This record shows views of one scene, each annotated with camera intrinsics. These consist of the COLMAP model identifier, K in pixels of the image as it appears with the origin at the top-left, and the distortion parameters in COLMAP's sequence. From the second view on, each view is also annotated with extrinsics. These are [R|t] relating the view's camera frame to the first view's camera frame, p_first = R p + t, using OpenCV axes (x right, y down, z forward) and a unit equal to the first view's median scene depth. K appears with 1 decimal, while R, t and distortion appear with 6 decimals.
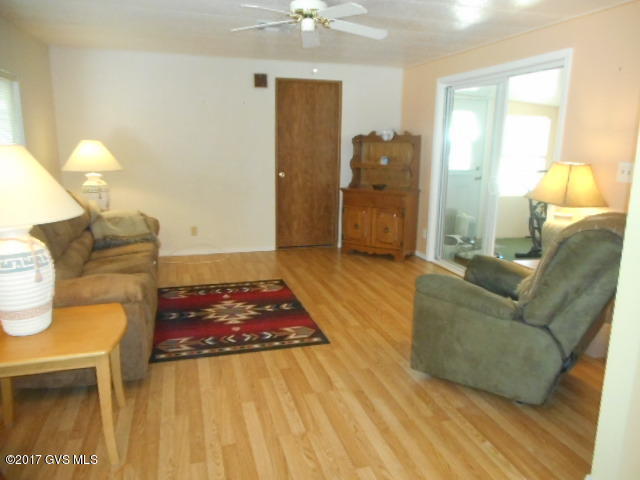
lens RADIAL K [[470.4, 0, 320.1], [0, 470.4, 240.1], [0, 0, 1]] dist [-0.000632, -0.000354]
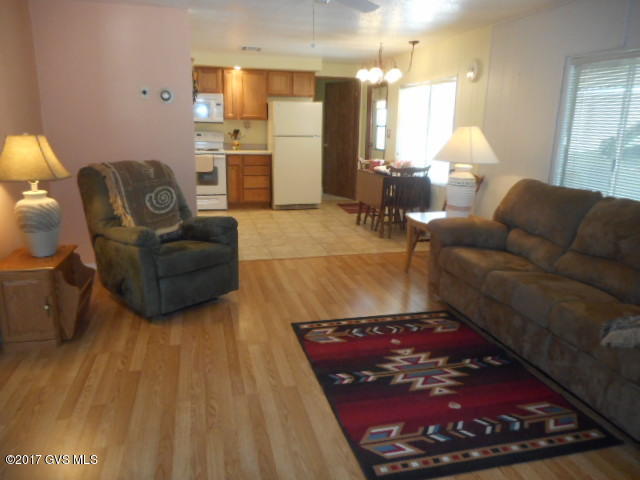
lens RADIAL K [[470.4, 0, 319.5], [0, 470.4, 240.1], [0, 0, 1]] dist [-0.000632, -0.000354]
pose [[-0.998814, -0.036820, 0.031866, -0.061065], [-0.019169, 0.898880, 0.437775, -0.365419], [-0.044763, 0.436645, -0.898520, 1.746341]]
